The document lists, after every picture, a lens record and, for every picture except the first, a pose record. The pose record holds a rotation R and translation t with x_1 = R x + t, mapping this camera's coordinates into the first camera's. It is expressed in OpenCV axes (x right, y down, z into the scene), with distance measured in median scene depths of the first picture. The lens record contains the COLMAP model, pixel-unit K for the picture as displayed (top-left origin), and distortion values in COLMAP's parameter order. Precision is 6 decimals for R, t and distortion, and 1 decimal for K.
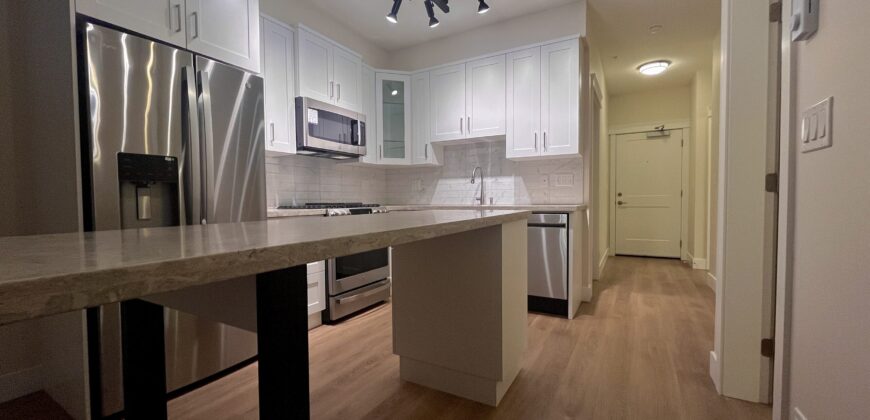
lens RADIAL K [[351.0, 0, 435.0], [0, 351.0, 210.0], [0, 0, 1]] dist [-0.002609, -0.000314]
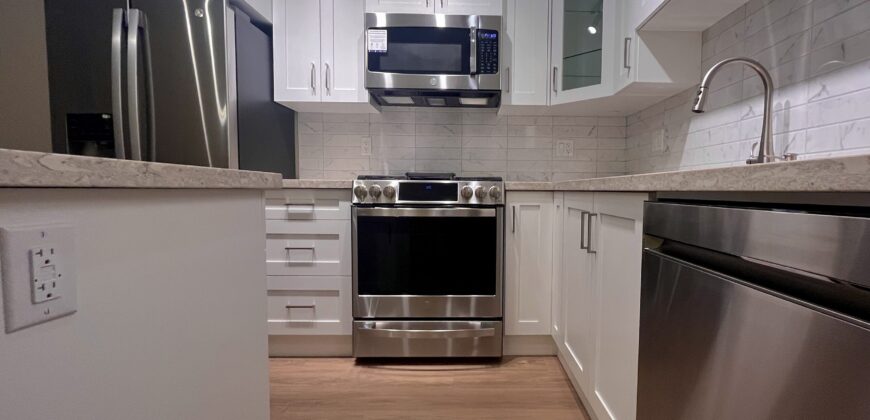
lens RADIAL K [[391.6, 0, 482.0], [0, 391.6, 211.6], [0, 0, 1]] dist [-0.003040, -0.000209]
pose [[0.514368, 0.063473, -0.855217, 0.325647], [-0.043431, 0.997905, 0.047942, 0.007832], [0.856469, 0.012483, 0.516048, 0.652258]]
